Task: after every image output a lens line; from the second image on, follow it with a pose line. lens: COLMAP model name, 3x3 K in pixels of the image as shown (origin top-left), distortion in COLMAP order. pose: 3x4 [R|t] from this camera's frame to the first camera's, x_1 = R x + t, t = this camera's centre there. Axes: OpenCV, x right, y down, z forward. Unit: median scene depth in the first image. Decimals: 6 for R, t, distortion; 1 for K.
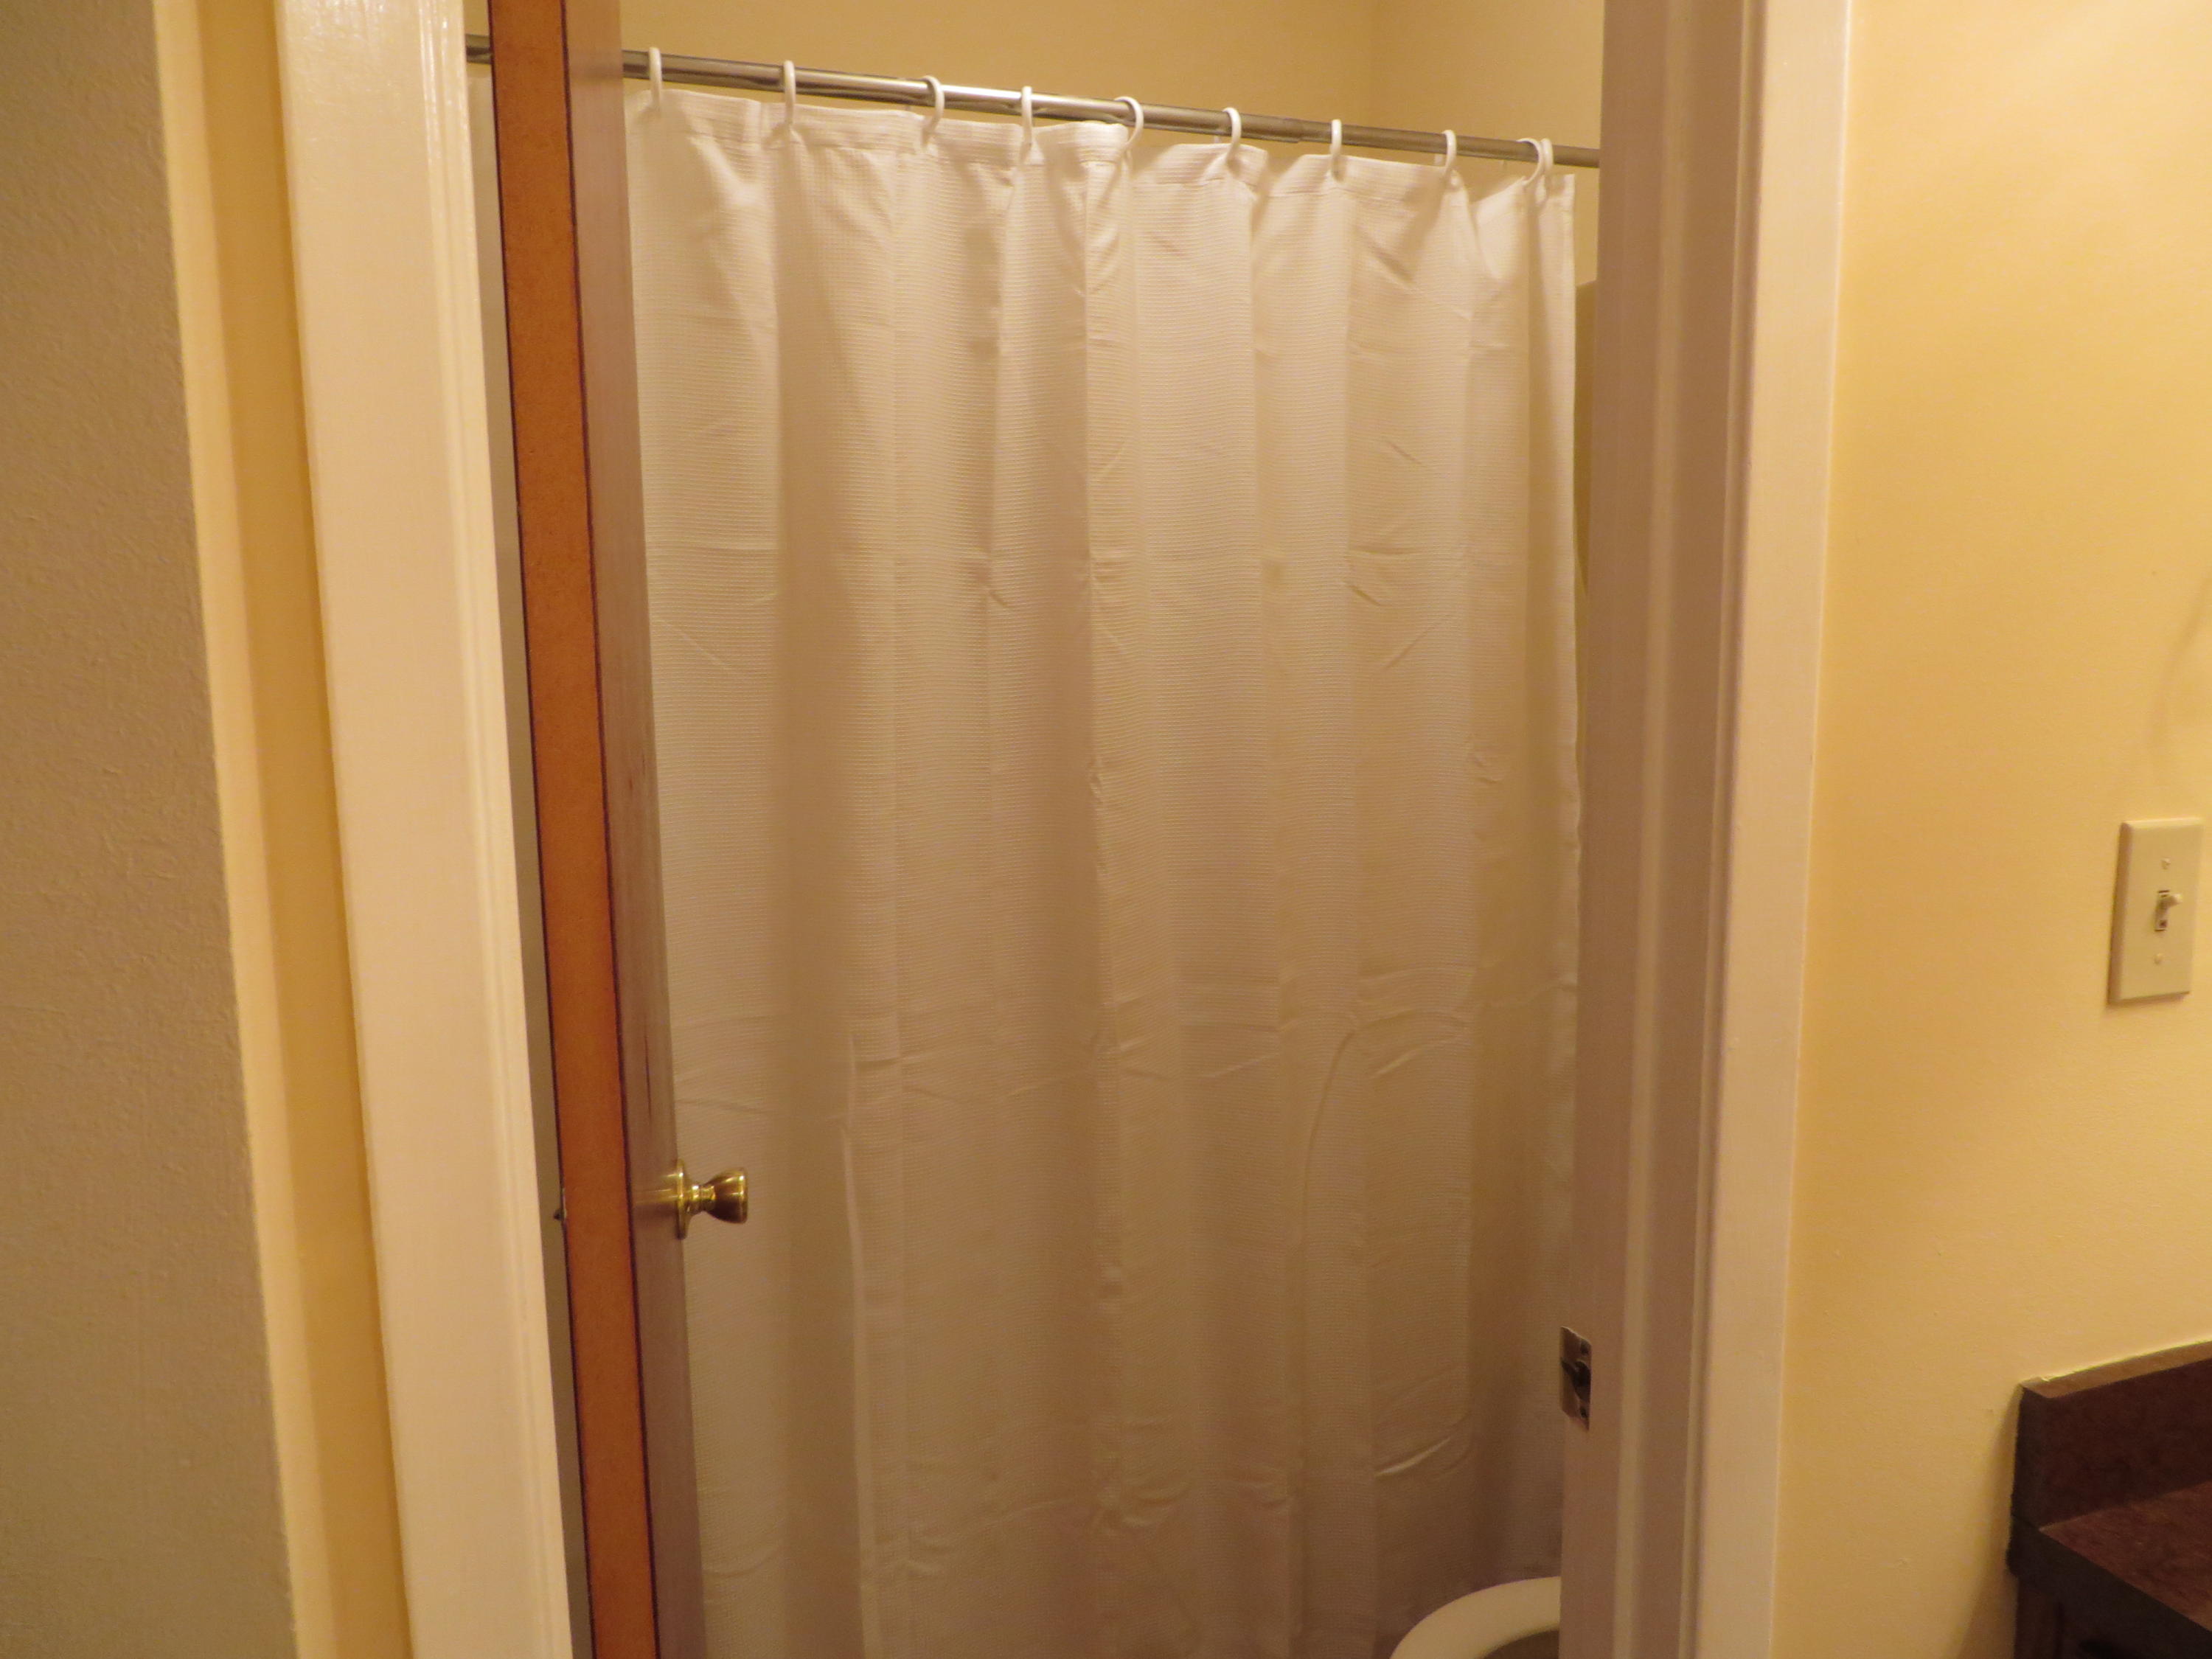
lens RADIAL K [[1666.0, 0, 1106.0], [0, 1666.0, 829.5], [0, 0, 1]] dist [-0.002531, -0.009622]
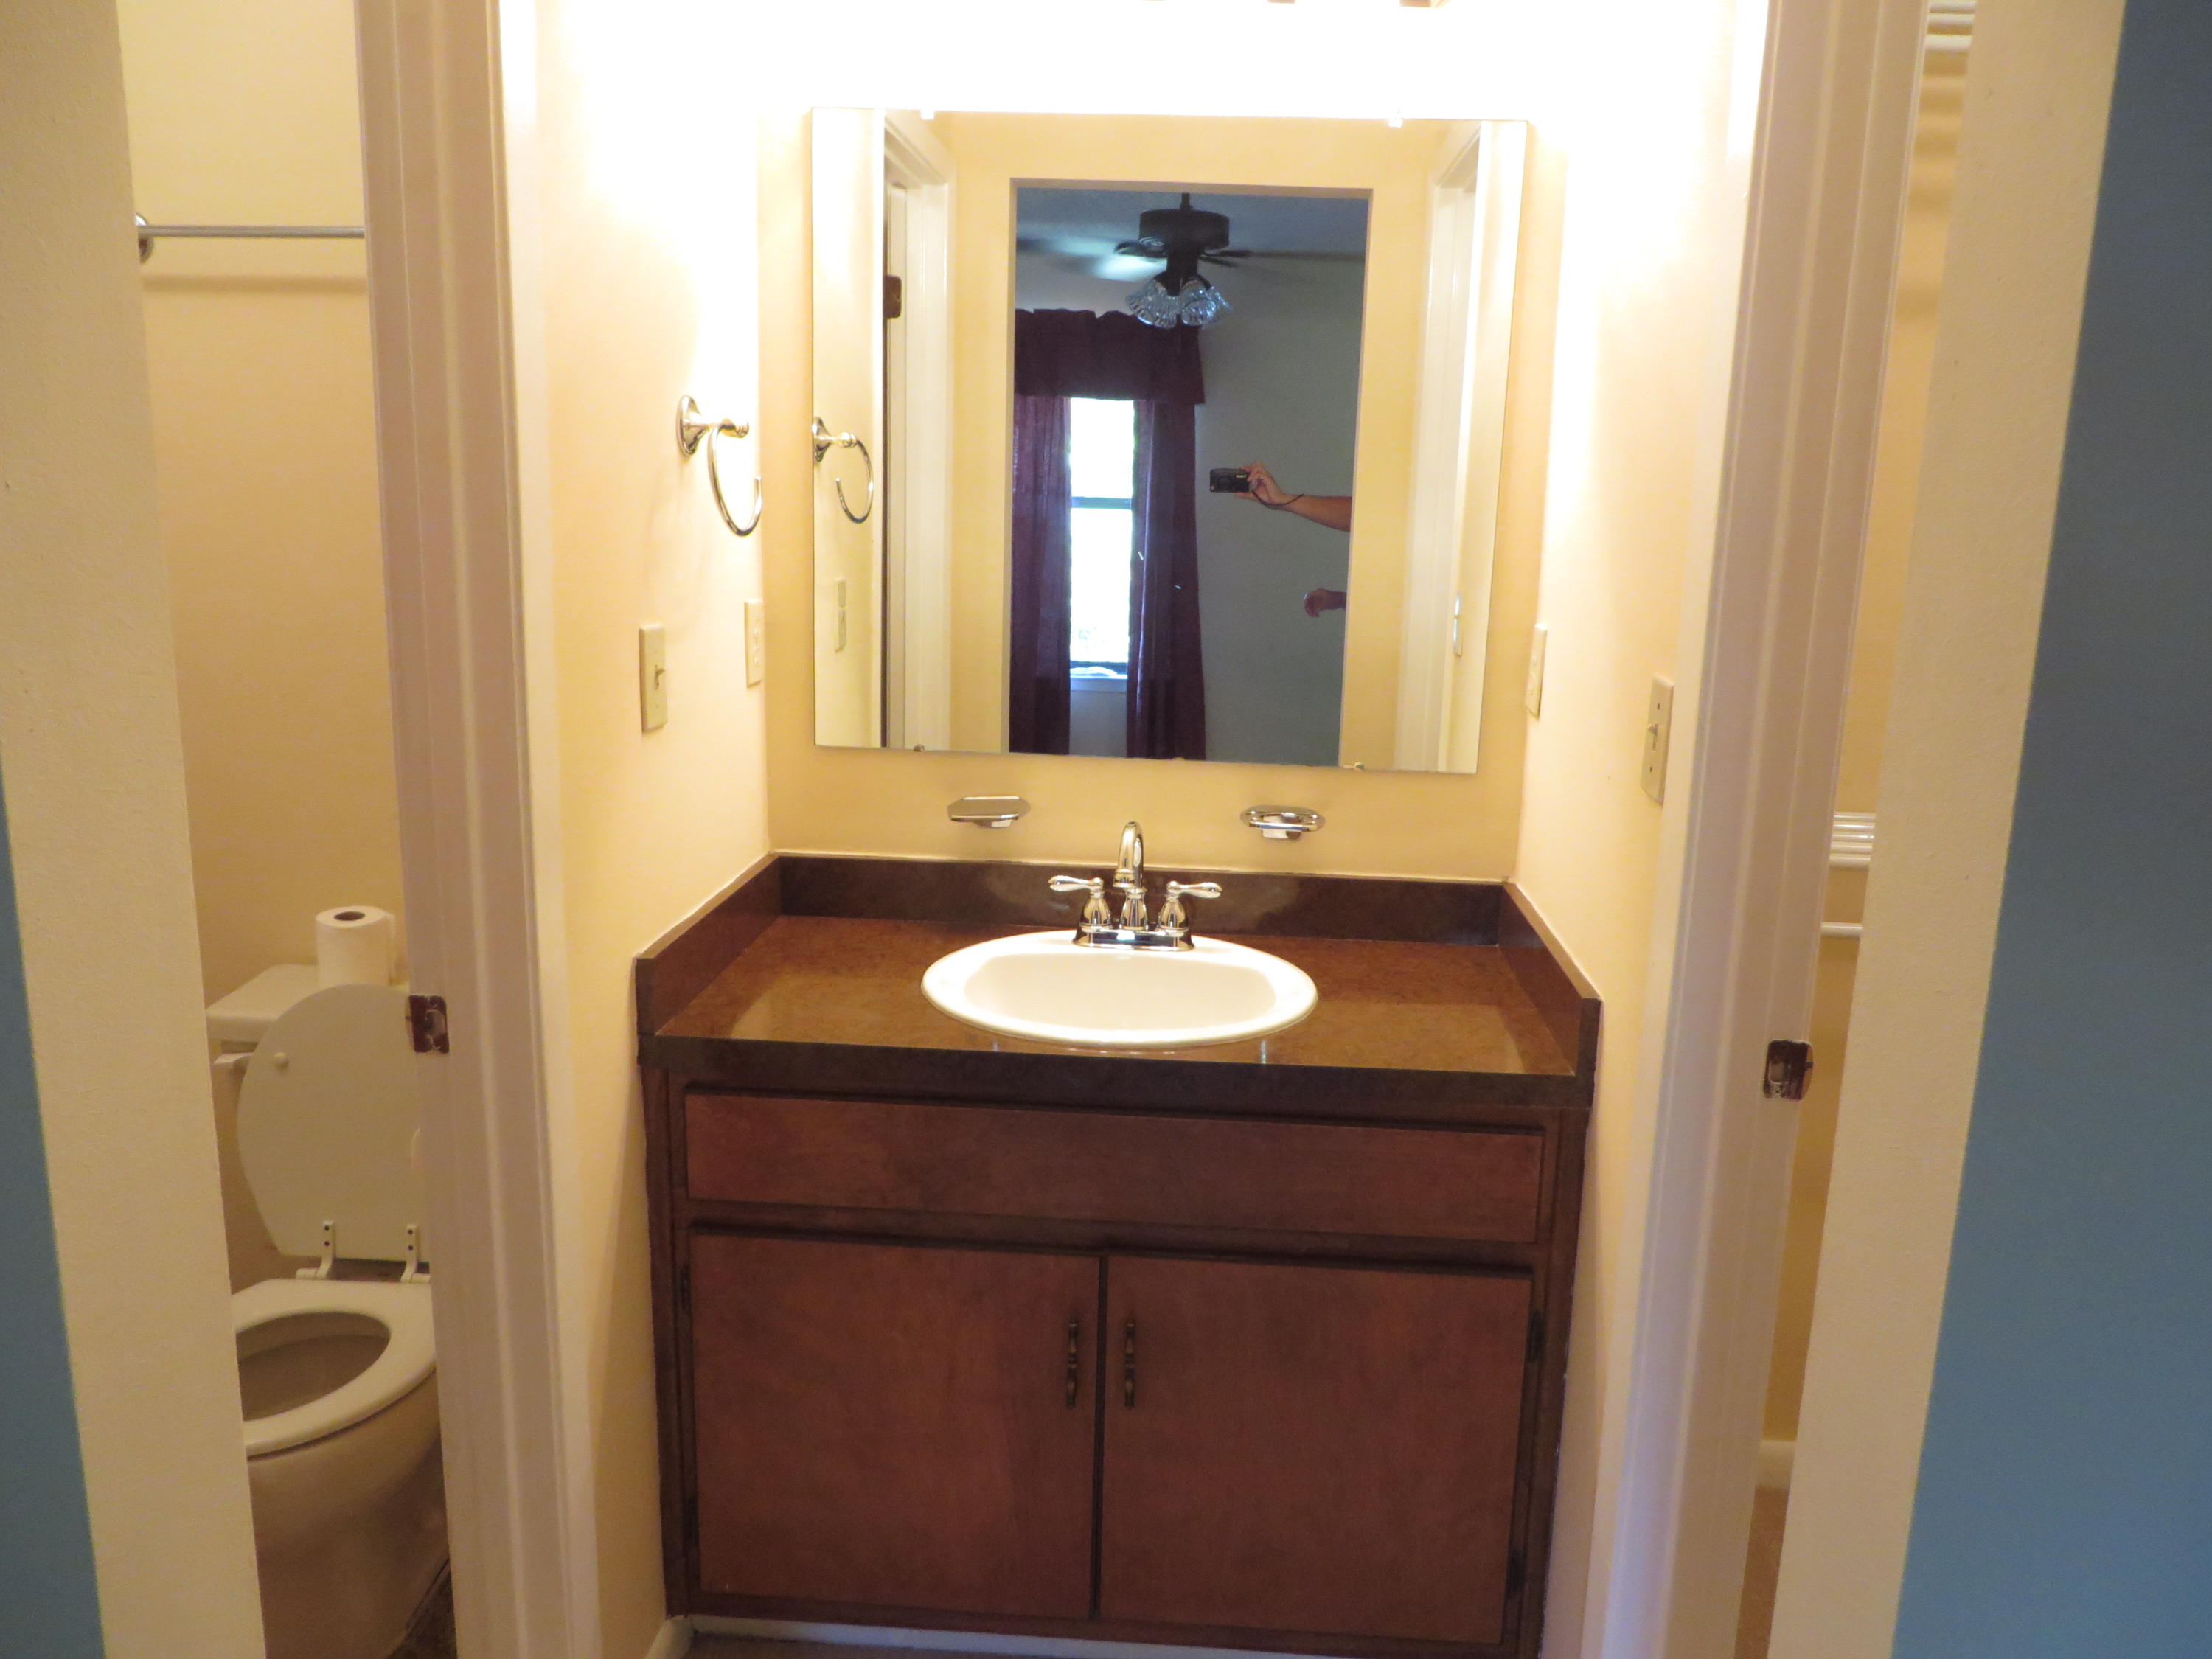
lens RADIAL K [[1666.0, 0, 1106.0], [0, 1666.0, 829.5], [0, 0, 1]] dist [-0.002531, -0.009622]
pose [[0.432723, -0.165345, 0.886235, -0.770160], [0.099591, 0.985788, 0.135292, 0.016515], [-0.896009, 0.029717, 0.443040, -0.220387]]
